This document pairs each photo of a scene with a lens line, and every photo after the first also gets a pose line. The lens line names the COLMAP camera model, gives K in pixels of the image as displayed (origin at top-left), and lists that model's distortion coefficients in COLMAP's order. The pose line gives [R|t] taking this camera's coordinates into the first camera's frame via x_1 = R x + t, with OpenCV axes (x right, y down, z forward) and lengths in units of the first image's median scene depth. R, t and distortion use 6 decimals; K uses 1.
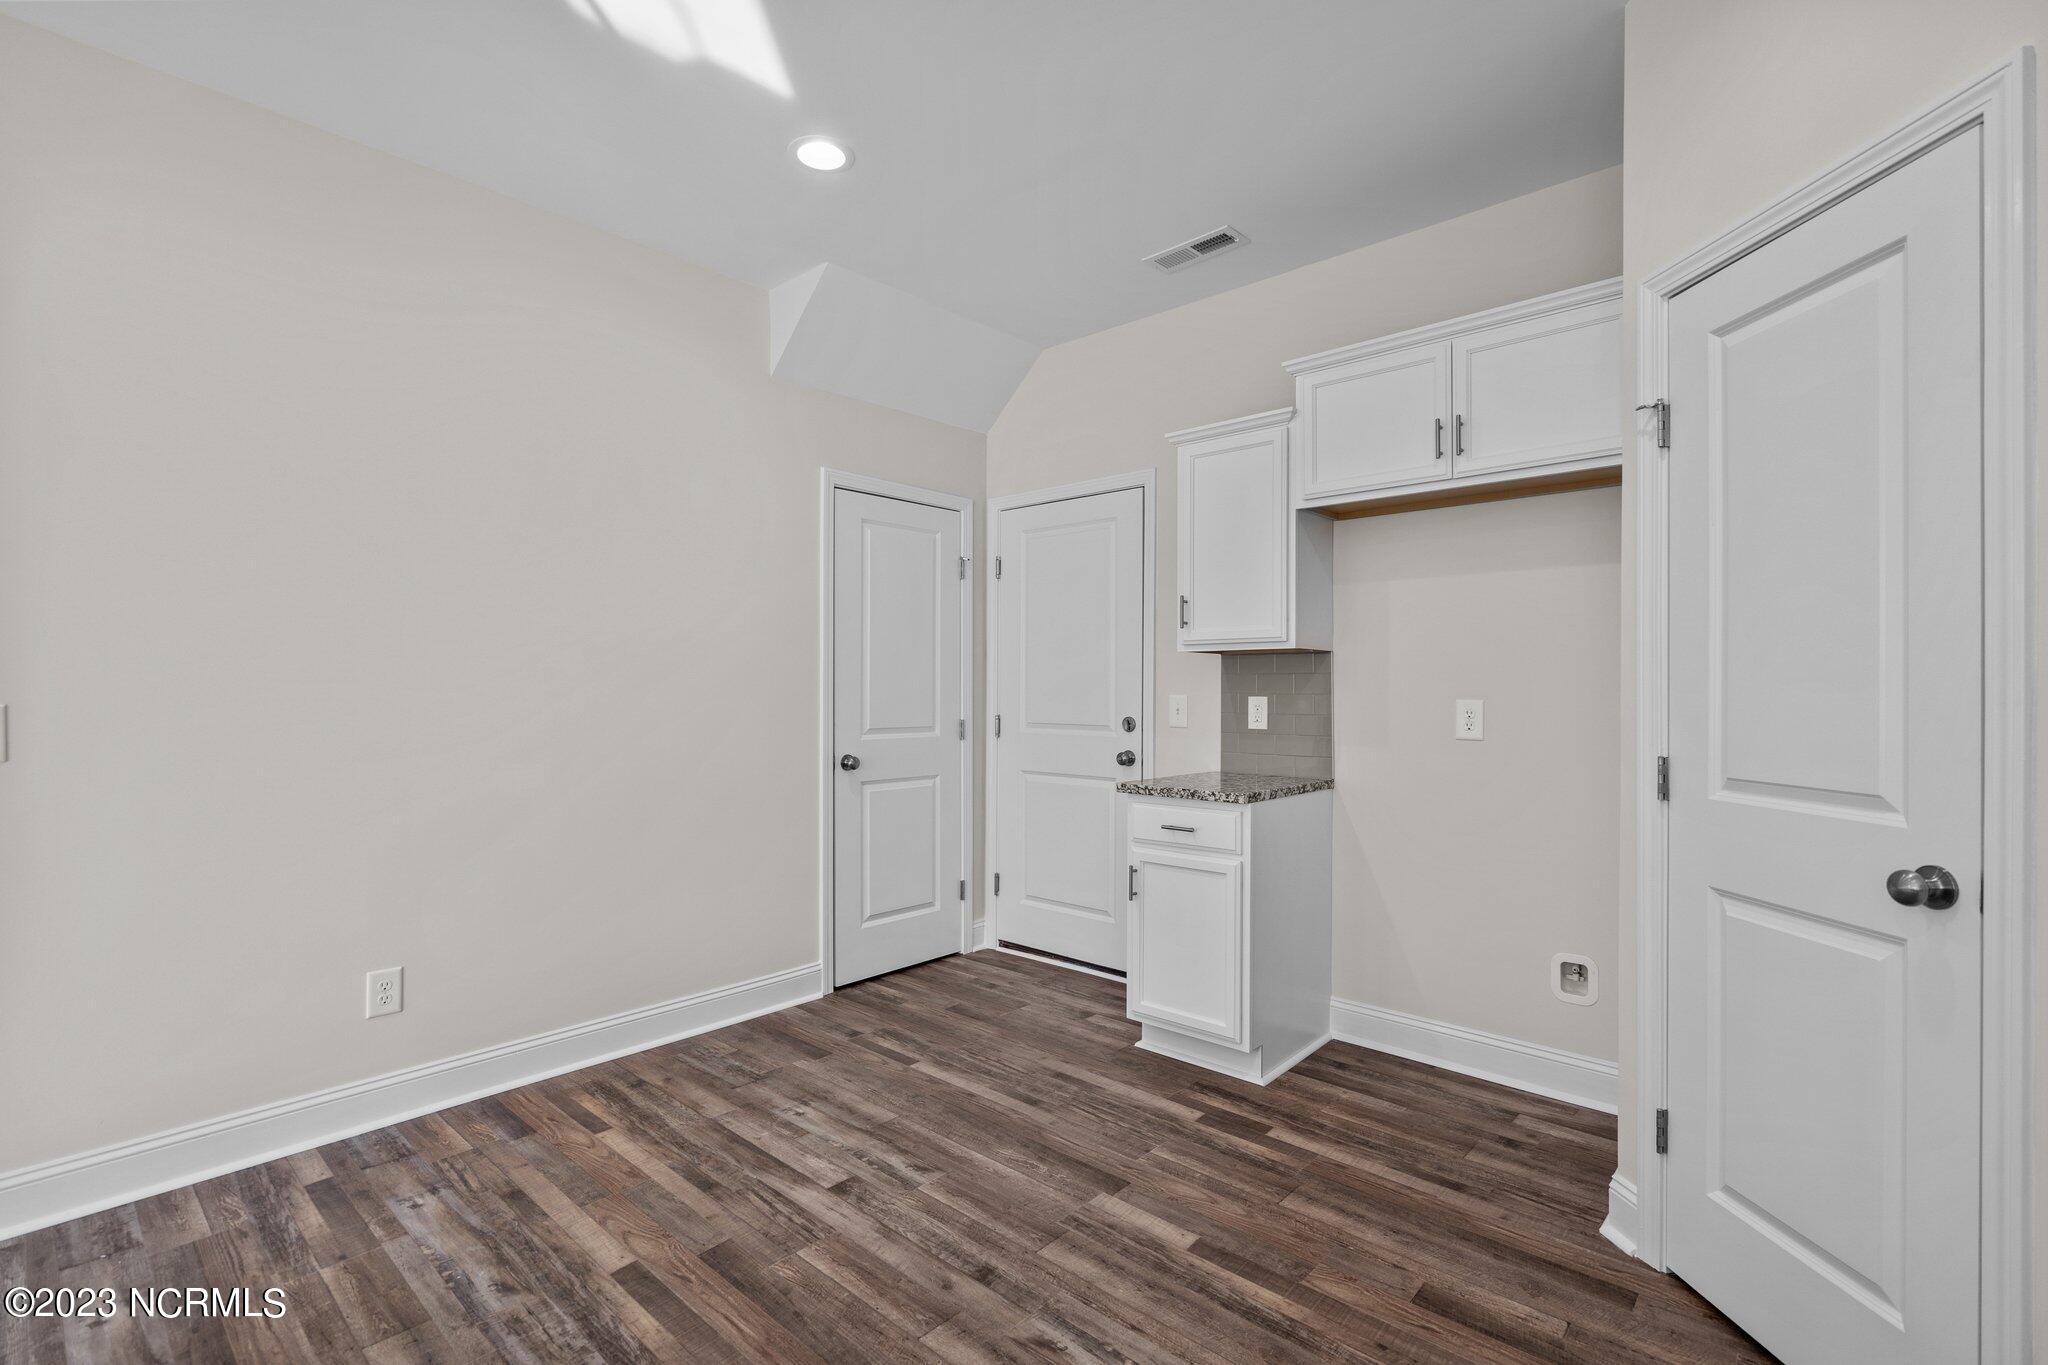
lens RADIAL K [[930.3, 0, 1019.1], [0, 930.3, 690.3], [0, 0, 1]] dist [-0.002173, 0.000078]
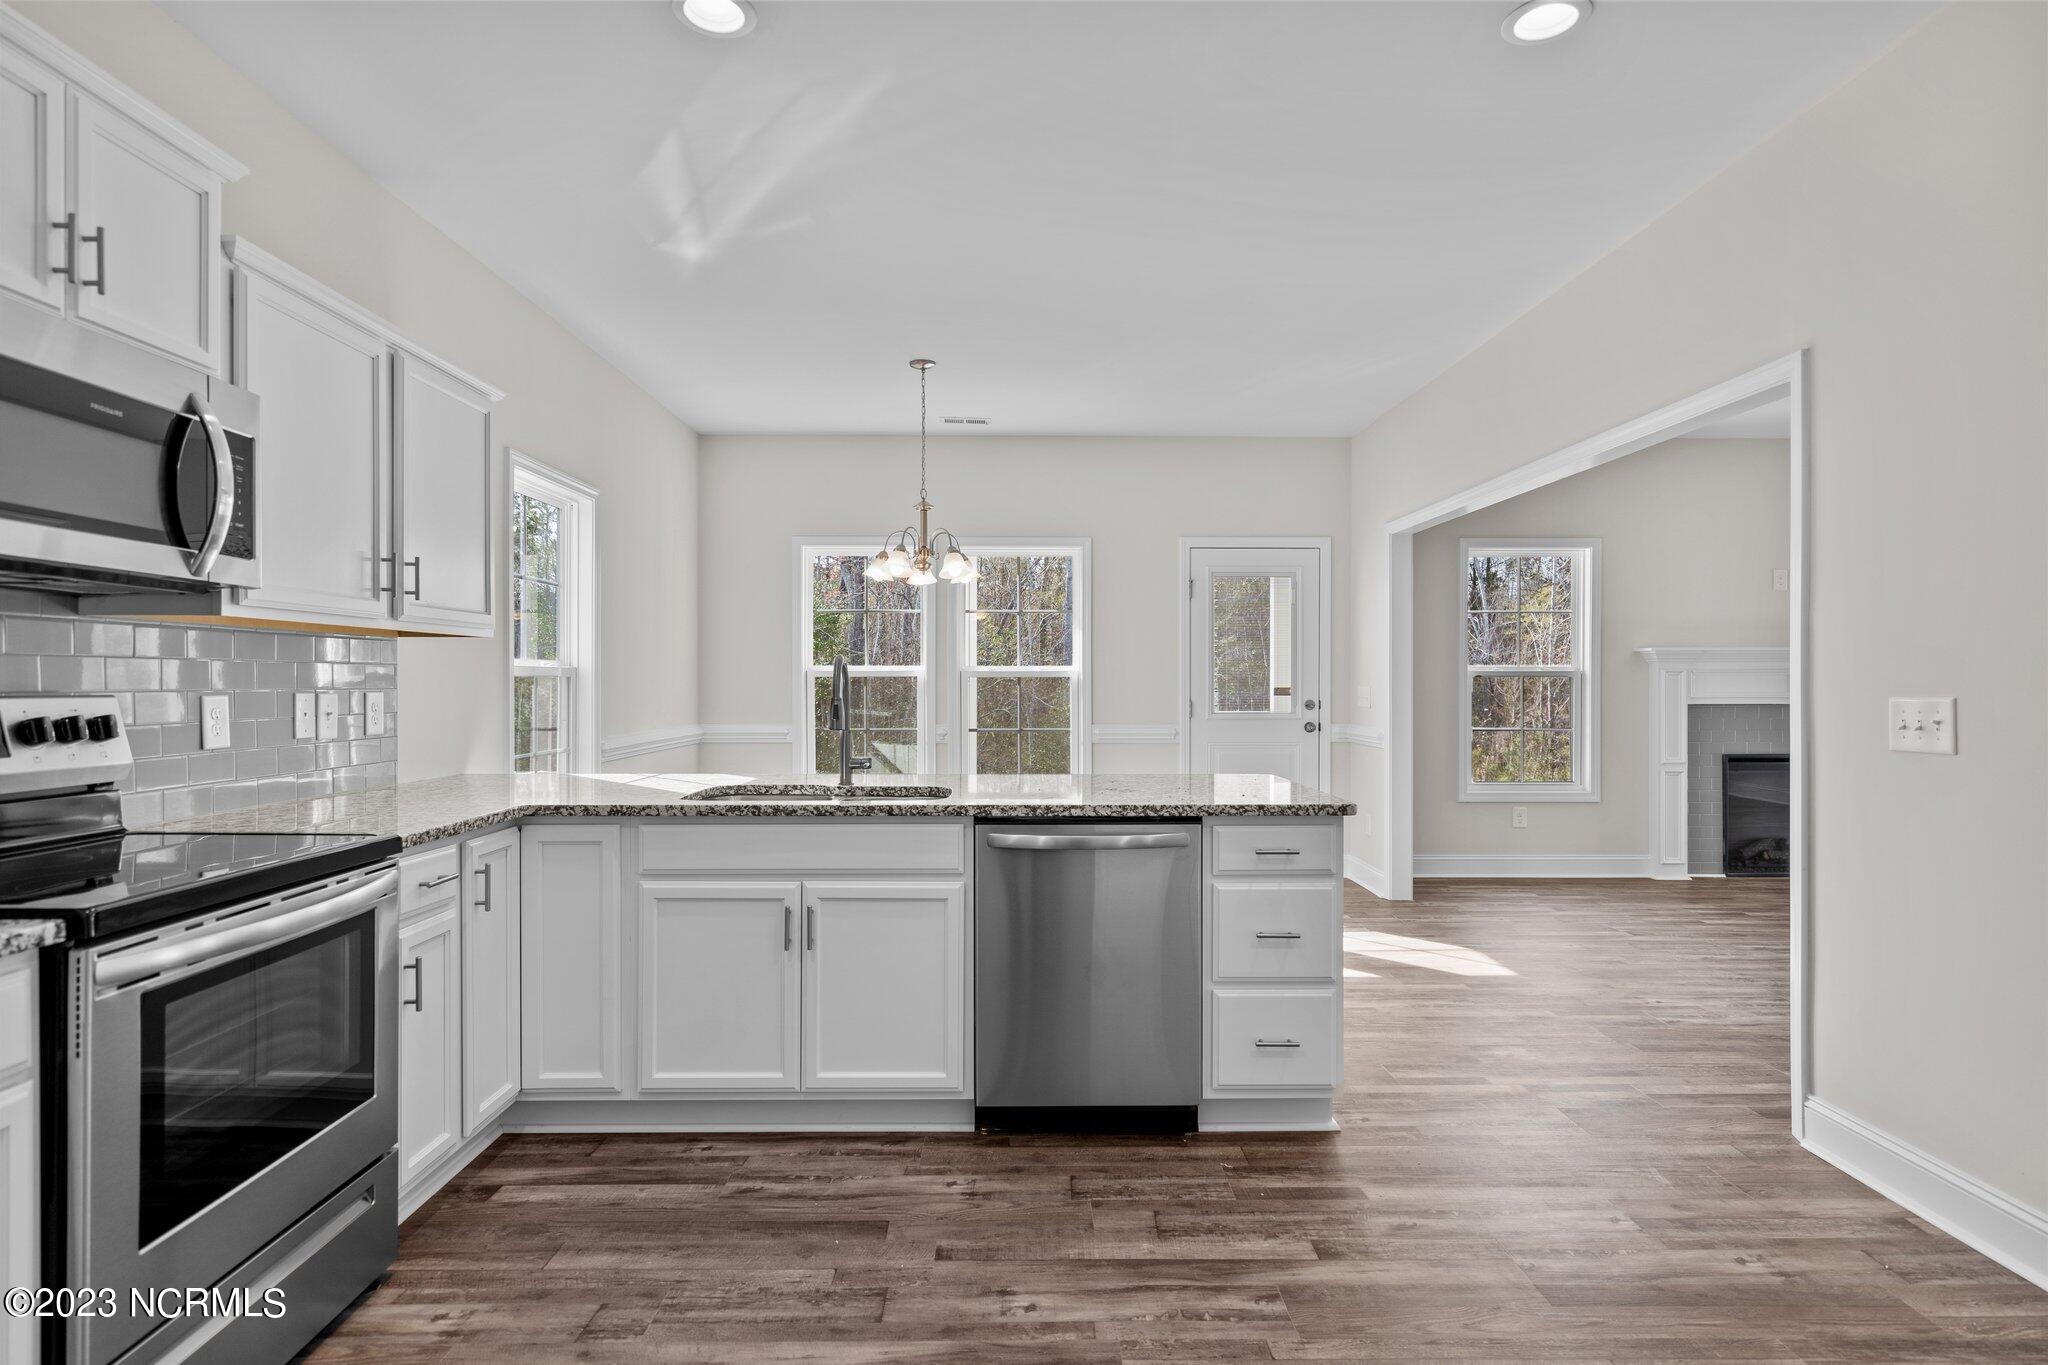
lens RADIAL K [[1059.1, 0, 1023.8], [0, 1059.1, 679.2], [0, 0, 1]] dist [0.001137, 0.001630]
pose [[-0.734043, -0.002162, -0.679099, 0.339151], [-0.000546, 0.999996, -0.002593, -0.001089], [0.679102, -0.001533, -0.734042, 0.945648]]
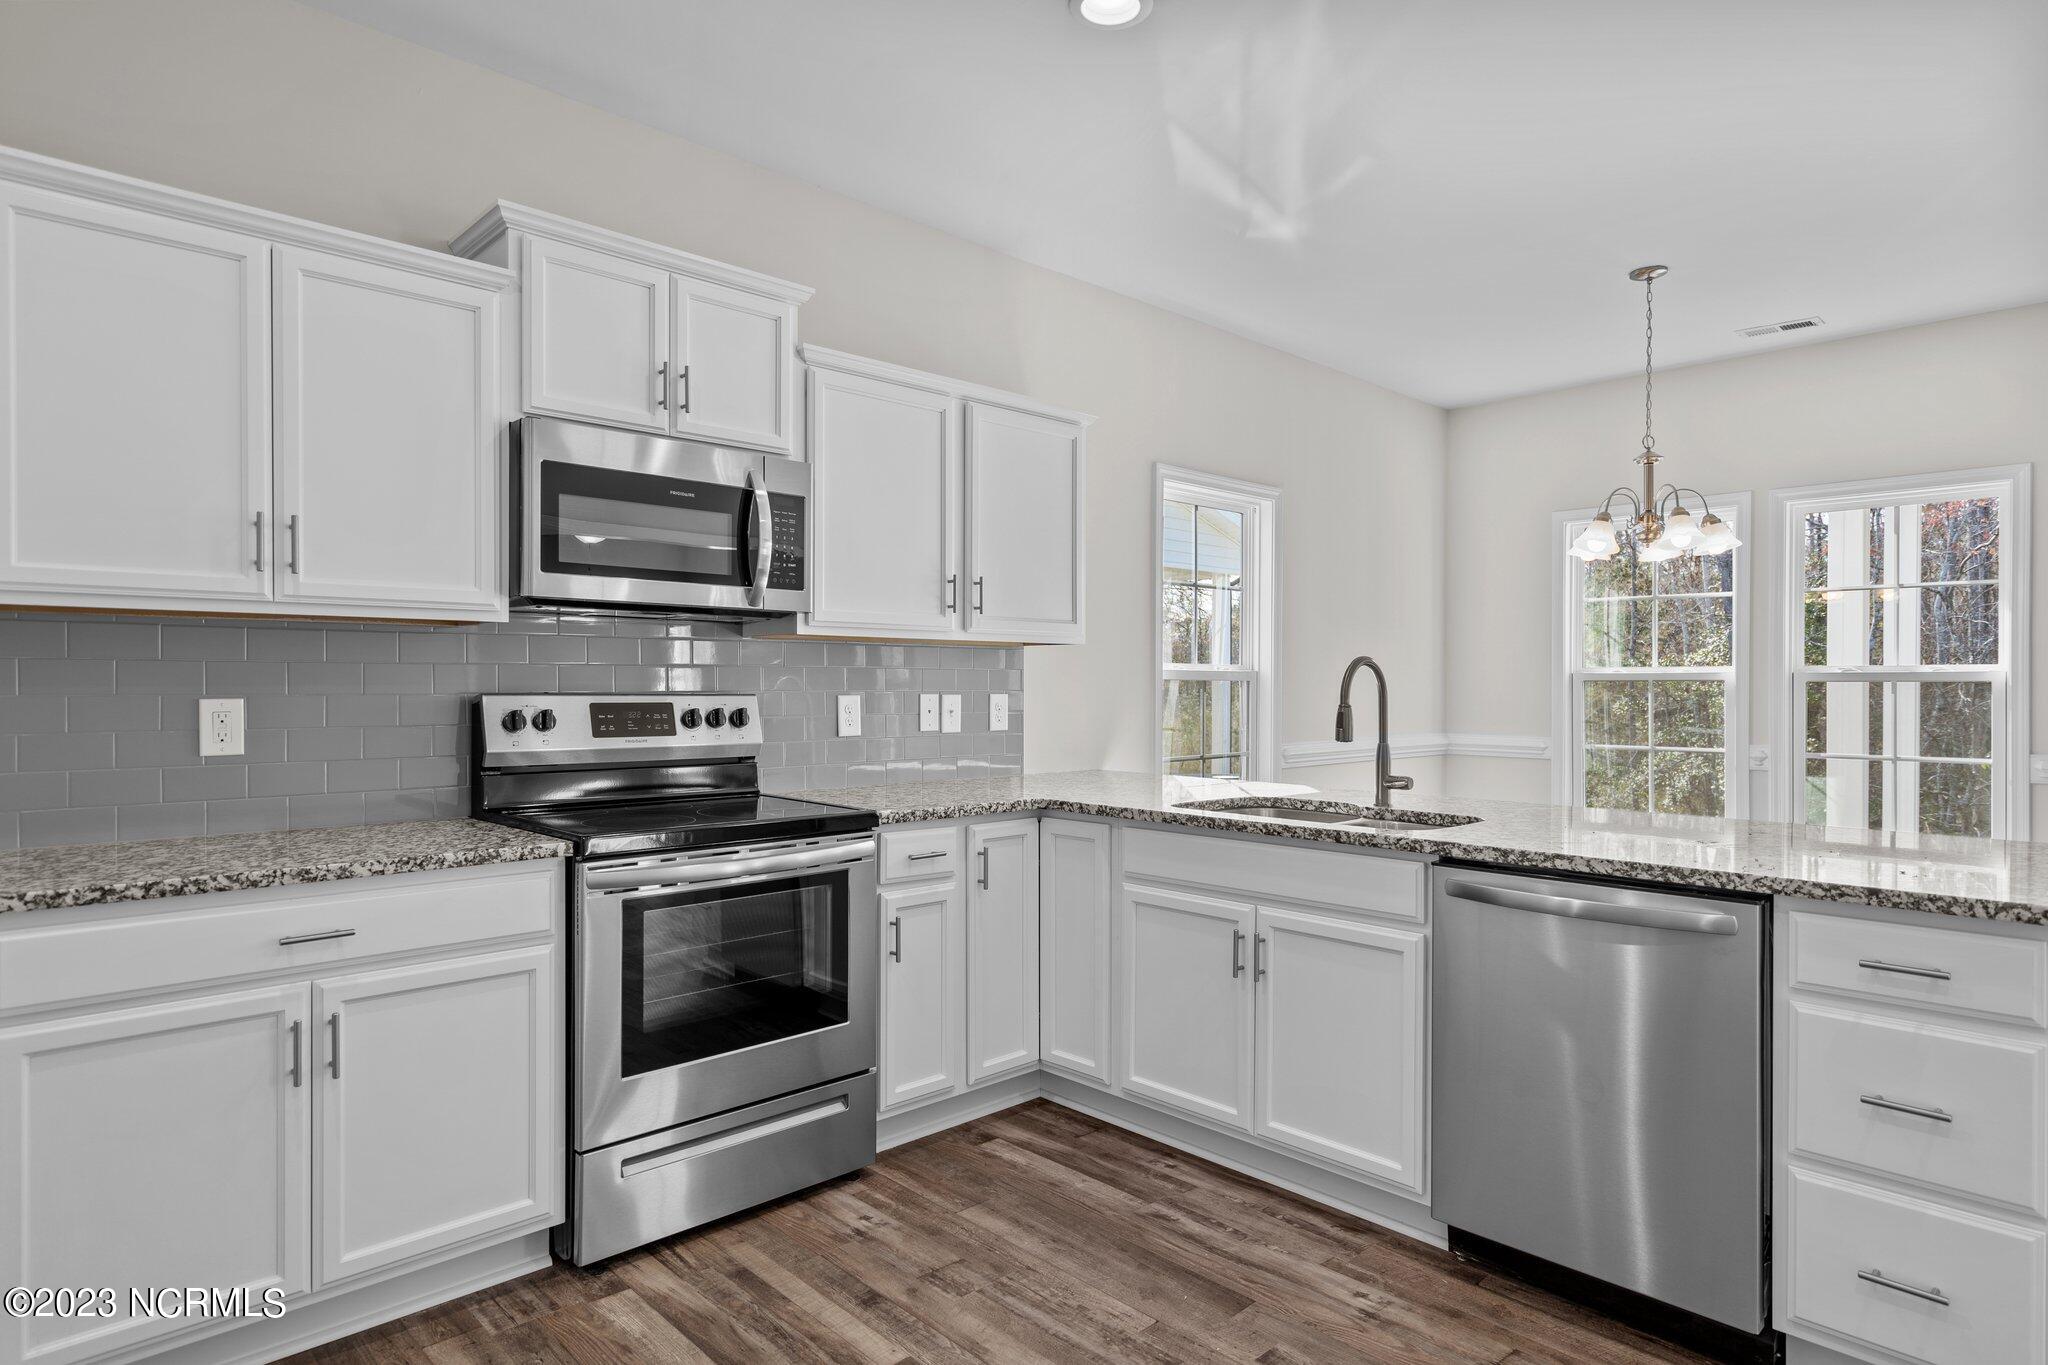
lens RADIAL K [[1147.7, 0, 1025.2], [0, 1147.7, 686.6], [0, 0, 1]] dist [0.010255, 0.000243]
pose [[-0.997285, -0.003299, 0.073564, -0.101065], [-0.003186, 0.999994, 0.001645, -0.001533], [-0.073569, 0.001406, -0.997289, 1.079247]]
